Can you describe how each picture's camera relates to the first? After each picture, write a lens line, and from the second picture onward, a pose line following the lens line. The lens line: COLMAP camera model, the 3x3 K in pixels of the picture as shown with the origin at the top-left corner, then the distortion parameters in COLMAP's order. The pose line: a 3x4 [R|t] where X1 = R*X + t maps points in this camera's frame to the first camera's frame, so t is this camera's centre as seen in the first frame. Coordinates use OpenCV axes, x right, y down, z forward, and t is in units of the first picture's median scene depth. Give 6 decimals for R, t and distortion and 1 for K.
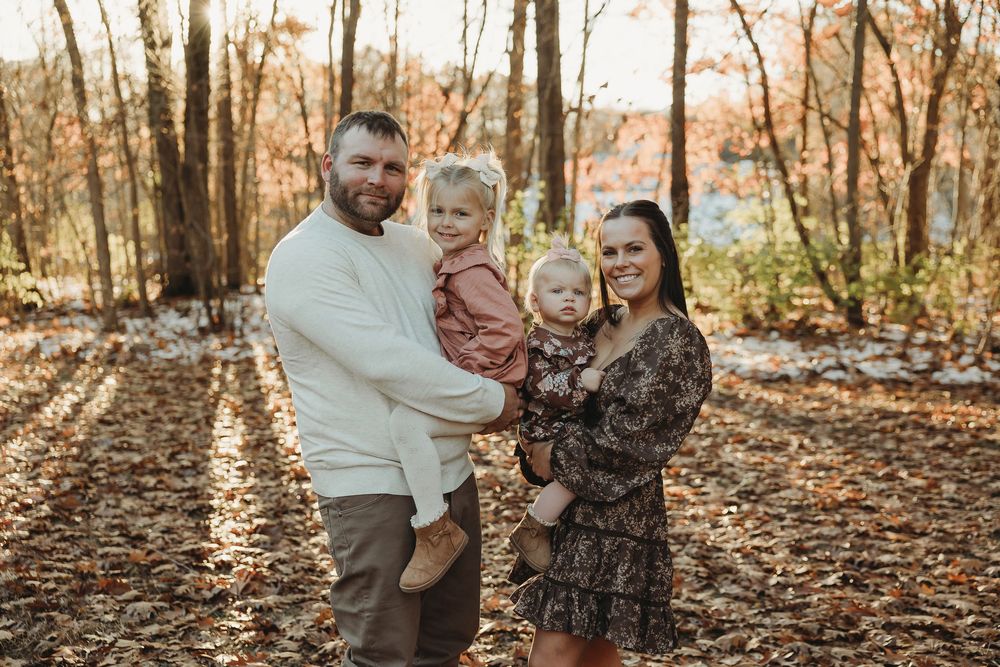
lens RADIAL K [[1270.9, 0, 458.3], [0, 1270.9, 351.6], [0, 0, 1]] dist [0.039902, 0.000000]
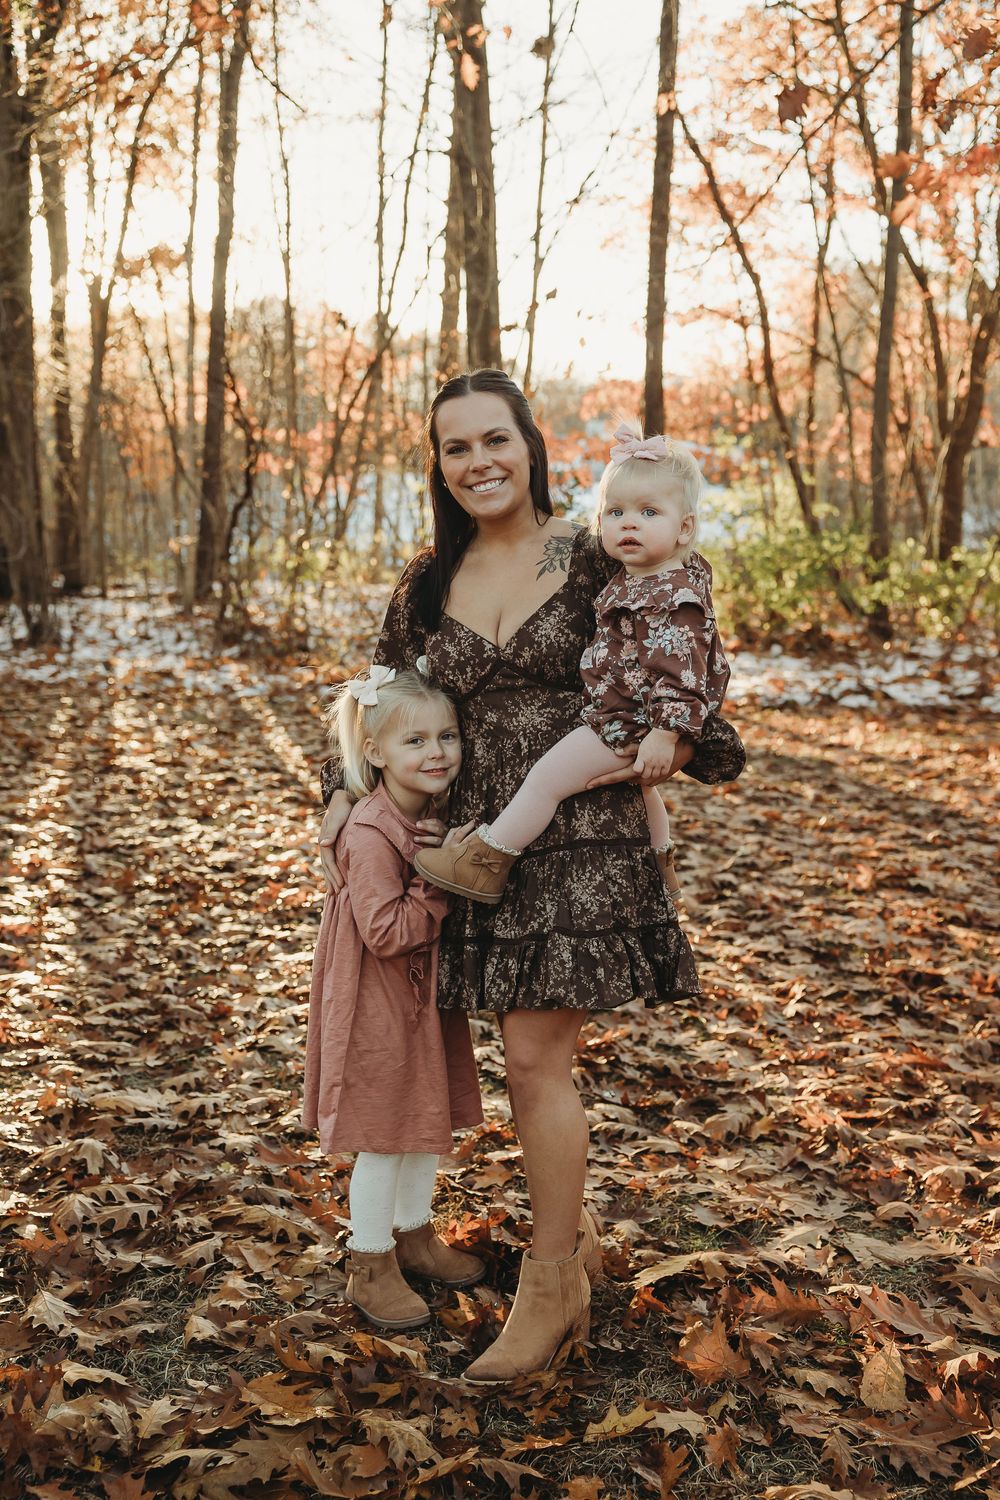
lens RADIAL K [[1547.5, 0, 491.8], [0, 1547.5, 899.2], [0, 0, 1]] dist [0.017150, 0.000000]
pose [[0.997621, -0.009992, 0.068208, 0.033247], [0.000276, 0.990009, 0.141002, 0.010018], [-0.068936, -0.140648, 0.987657, 0.187542]]
